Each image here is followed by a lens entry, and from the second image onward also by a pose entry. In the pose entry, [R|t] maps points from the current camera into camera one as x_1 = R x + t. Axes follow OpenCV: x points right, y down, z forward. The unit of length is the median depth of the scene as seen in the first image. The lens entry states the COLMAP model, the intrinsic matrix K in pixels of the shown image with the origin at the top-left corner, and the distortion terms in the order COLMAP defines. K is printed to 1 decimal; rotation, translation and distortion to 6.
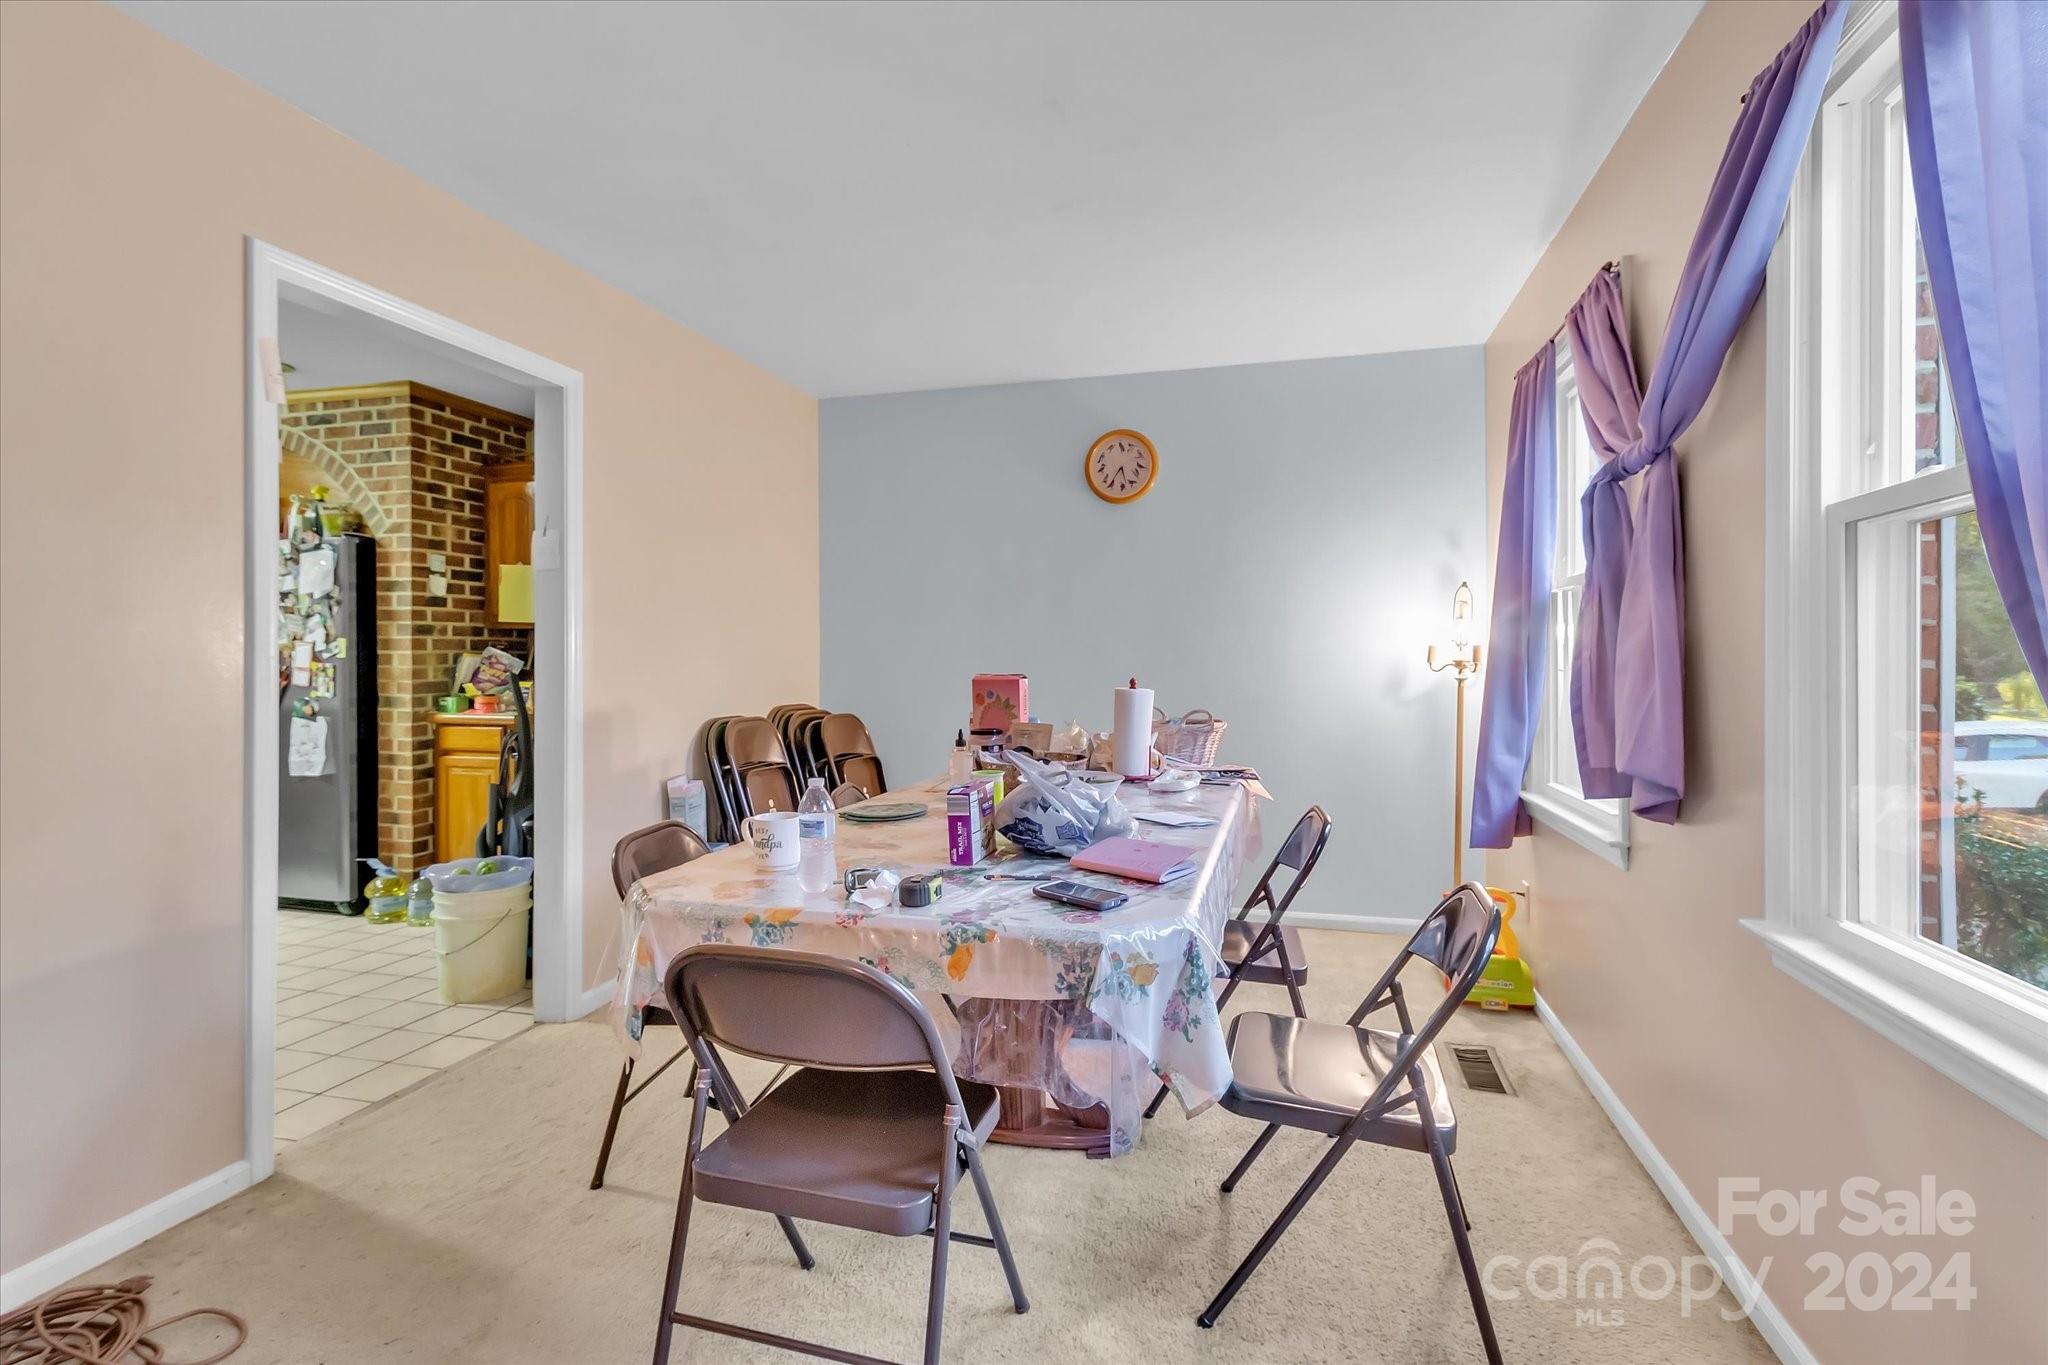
lens RADIAL K [[956.0, 0, 1035.5], [0, 956.0, 664.9], [0, 0, 1]] dist [0.003236, 0.001467]
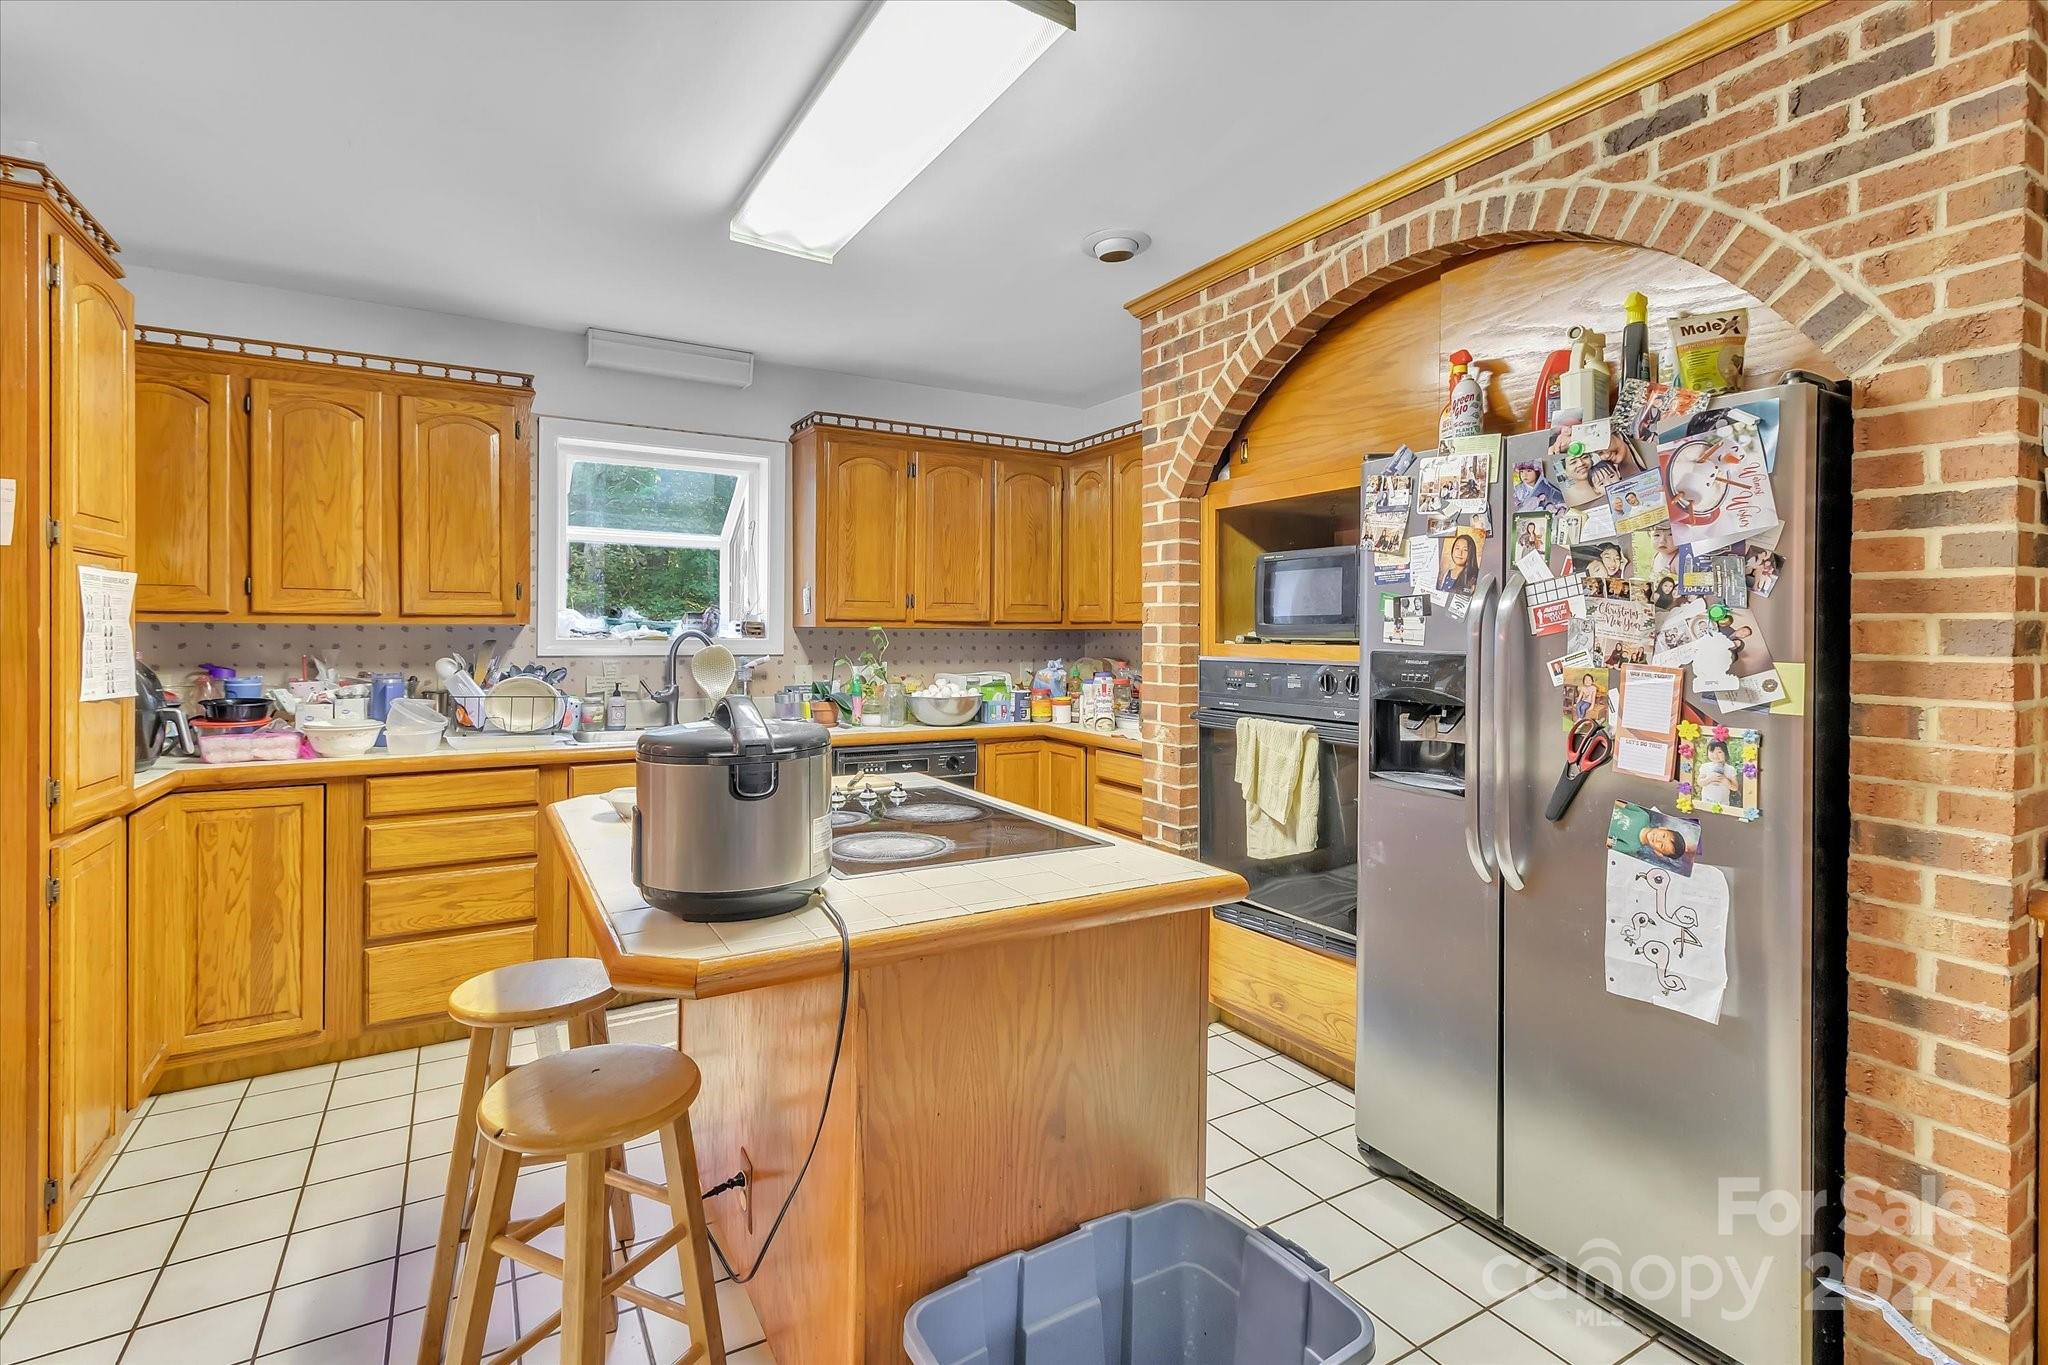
lens RADIAL K [[956.0, 0, 1034.8], [0, 956.0, 637.8], [0, 0, 1]] dist [0.003236, 0.001467]
pose [[0.713559, 0.007099, -0.700559, -0.661334], [-0.007086, 0.999971, 0.002915, -0.035244], [0.700560, 0.002884, 0.713588, 0.532078]]
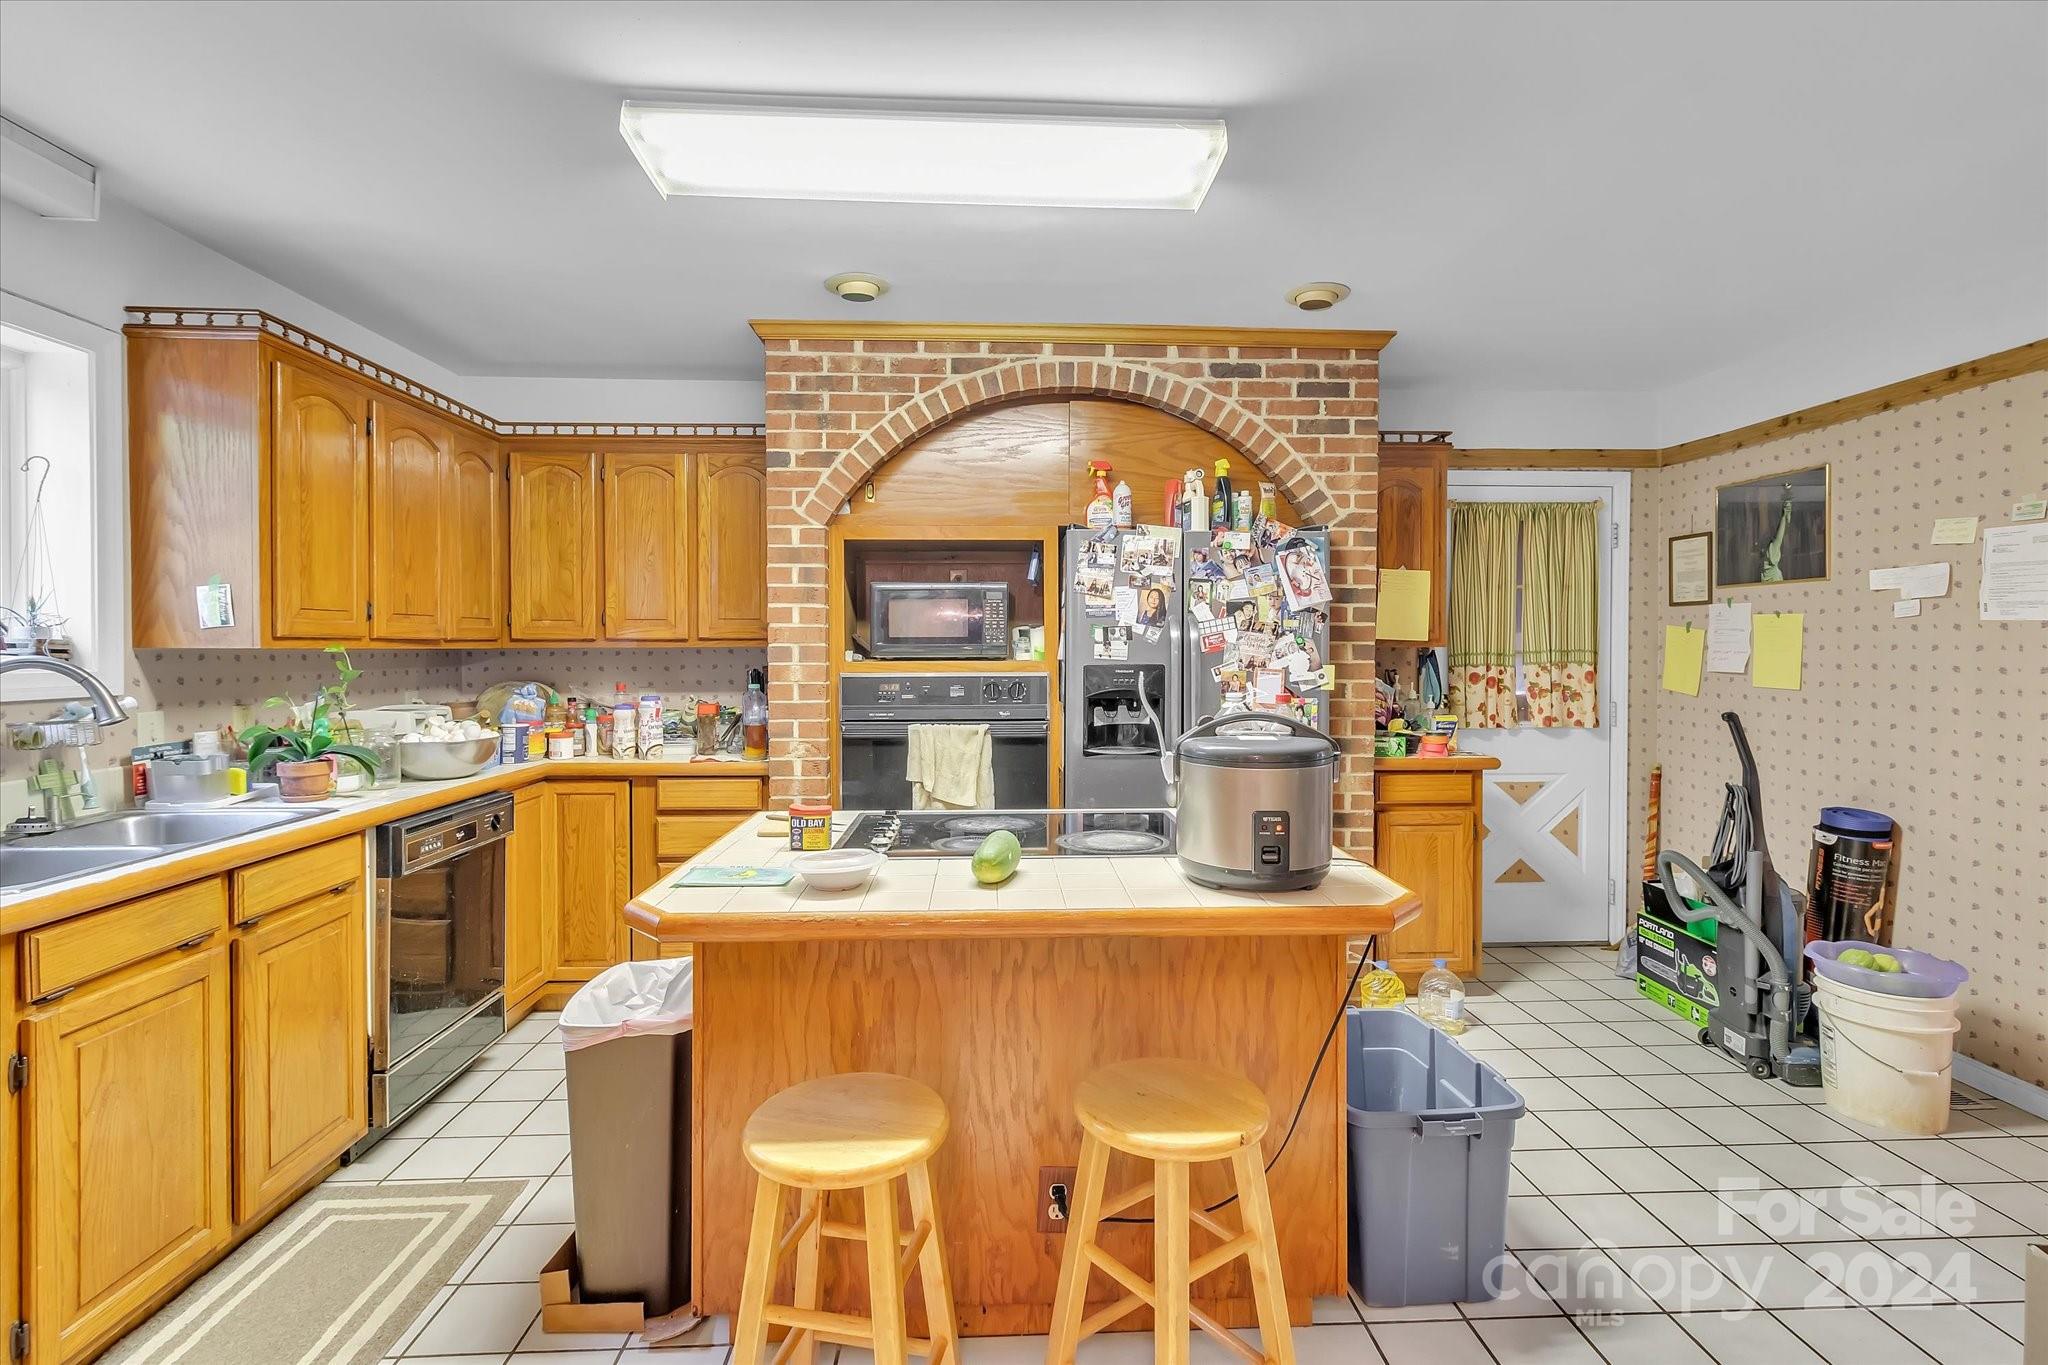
lens RADIAL K [[956.0, 0, 1036.1], [0, 956.0, 657.2], [0, 0, 1]] dist [0.003236, 0.001467]
pose [[0.952278, -0.004395, 0.305201, -1.151932], [0.002331, 0.999972, 0.007127, -0.038808], [-0.305224, -0.006075, 0.952261, 0.344488]]
